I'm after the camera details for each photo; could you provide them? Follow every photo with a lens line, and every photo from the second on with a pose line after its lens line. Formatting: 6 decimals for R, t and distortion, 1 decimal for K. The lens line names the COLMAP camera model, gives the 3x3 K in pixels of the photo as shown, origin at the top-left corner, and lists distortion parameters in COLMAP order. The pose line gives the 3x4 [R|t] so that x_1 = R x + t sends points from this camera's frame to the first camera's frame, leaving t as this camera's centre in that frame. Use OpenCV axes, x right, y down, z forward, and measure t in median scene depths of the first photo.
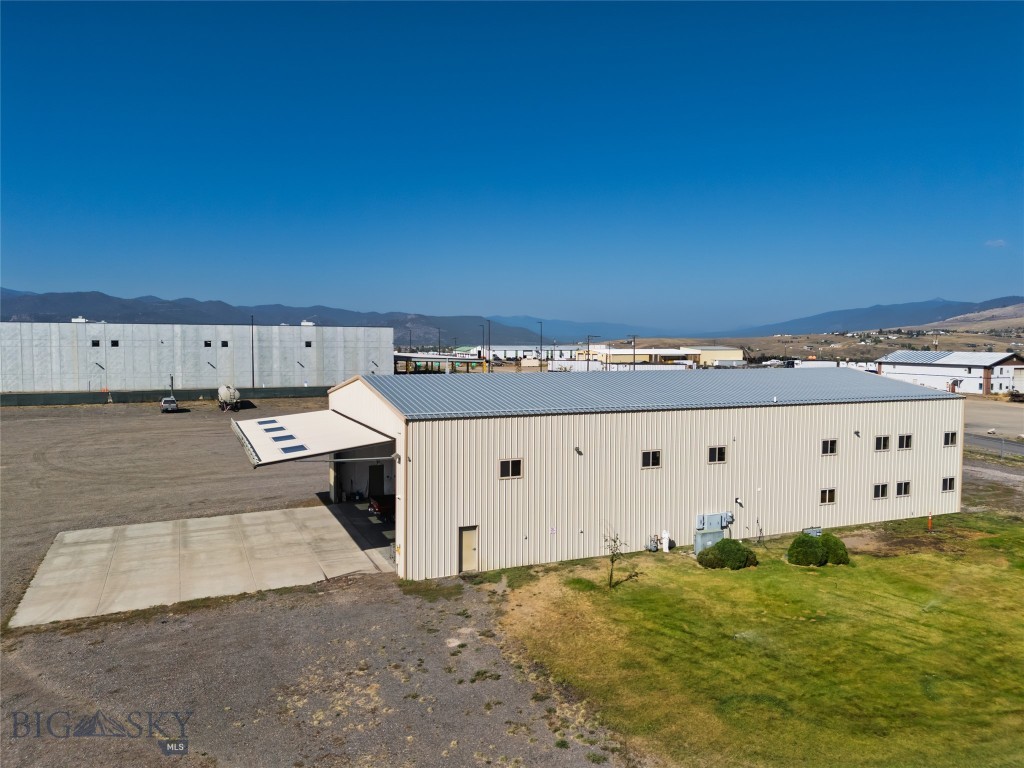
lens RADIAL K [[748.7, 0, 512.0], [0, 748.7, 384.0], [0, 0, 1]] dist [0.074966, -0.077404]
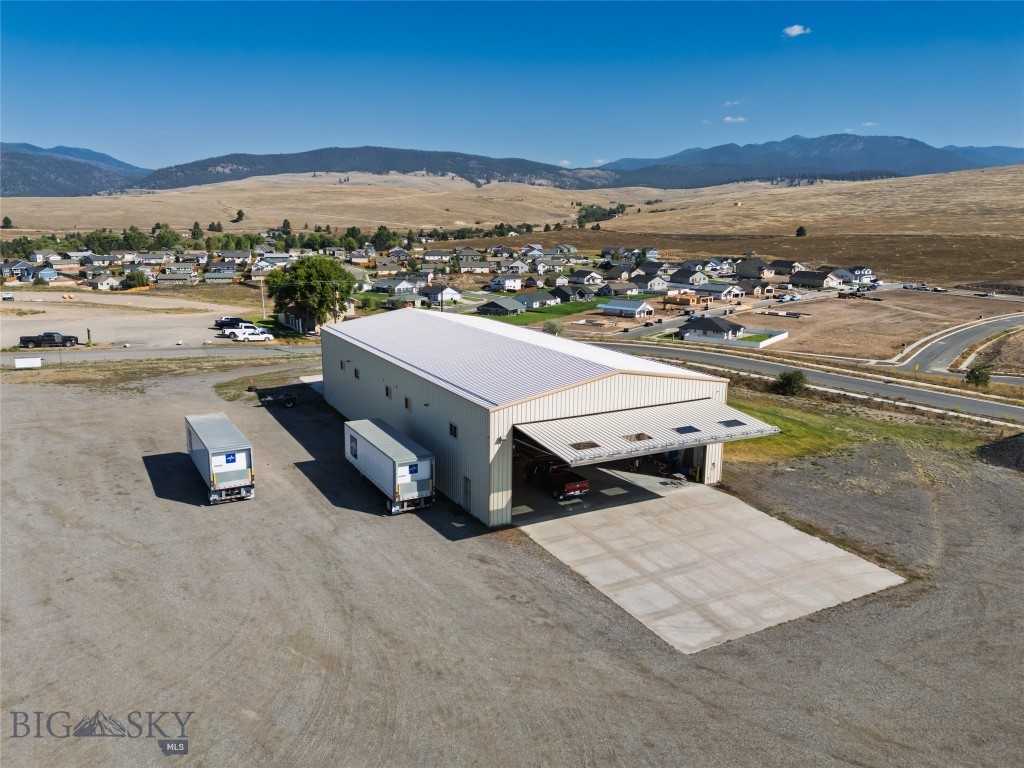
lens RADIAL K [[748.7, 0, 512.0], [0, 748.7, 384.0], [0, 0, 1]] dist [0.074966, -0.077404]
pose [[-0.082766, -0.226767, 0.970426, -1.372429], [0.049708, 0.971615, 0.231285, -0.277465], [-0.995328, 0.067381, -0.069145, 1.320210]]
